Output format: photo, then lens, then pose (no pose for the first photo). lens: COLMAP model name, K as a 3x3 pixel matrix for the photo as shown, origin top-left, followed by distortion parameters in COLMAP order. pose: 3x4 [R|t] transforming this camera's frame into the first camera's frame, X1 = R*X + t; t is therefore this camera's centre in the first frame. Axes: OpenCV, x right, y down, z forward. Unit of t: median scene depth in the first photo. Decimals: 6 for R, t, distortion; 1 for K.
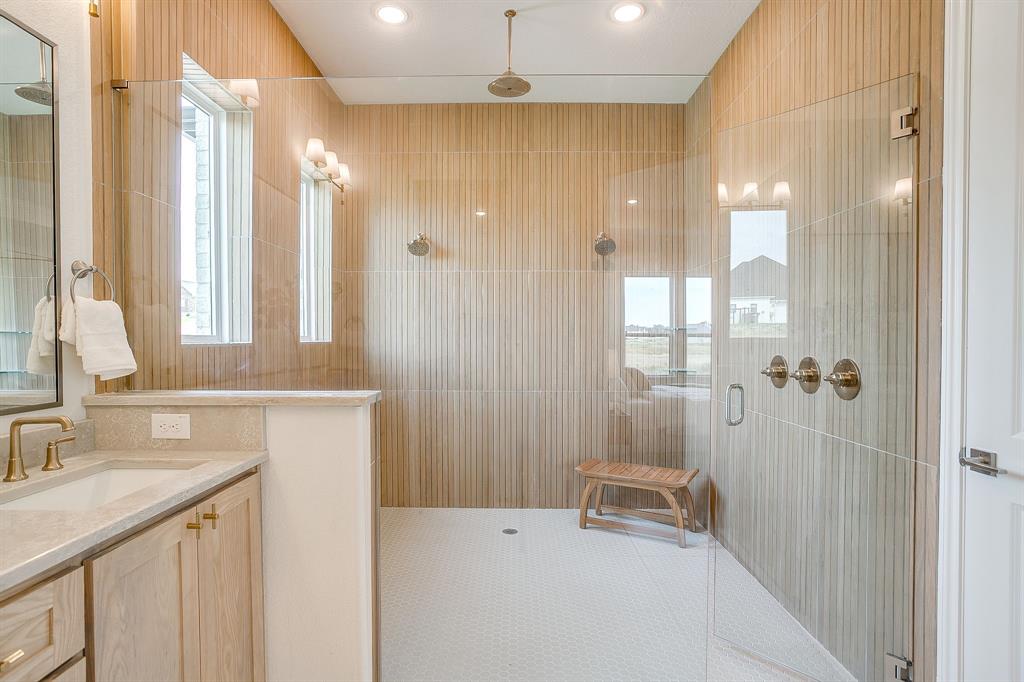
lens RADIAL K [[522.7, 0, 511.9], [0, 522.7, 343.4], [0, 0, 1]] dist [-0.028390, 0.005061]
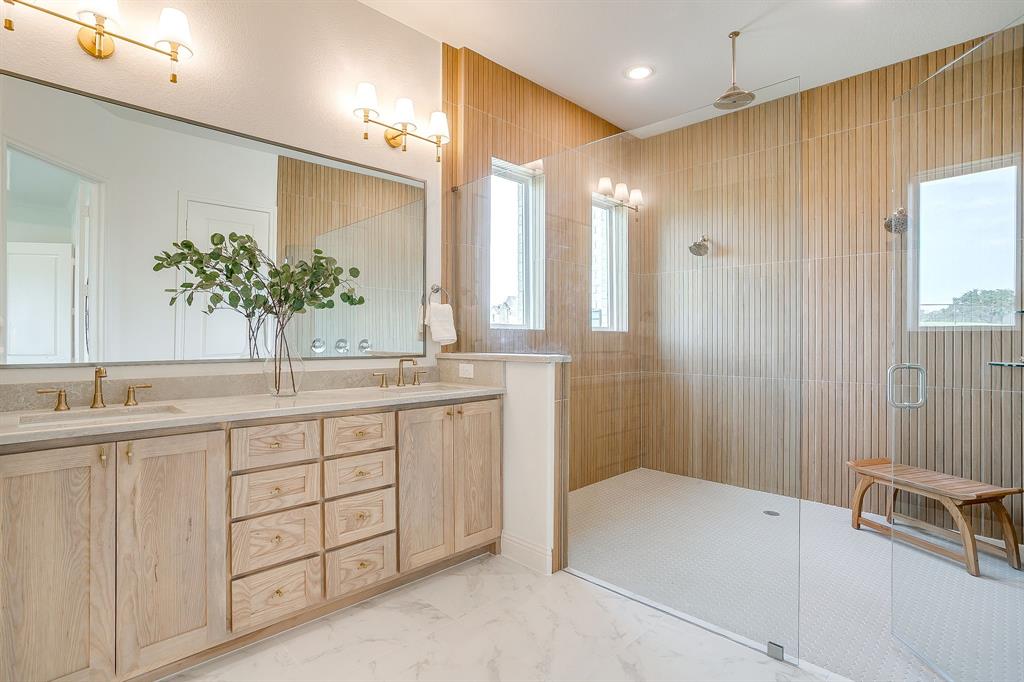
lens RADIAL K [[522.7, 0, 511.3], [0, 522.7, 337.7], [0, 0, 1]] dist [-0.028390, 0.005061]
pose [[0.709421, -0.000053, -0.704785, 0.357115], [-0.009860, 0.999901, -0.010000, 0.027807], [0.704716, 0.014043, 0.709351, -0.099173]]
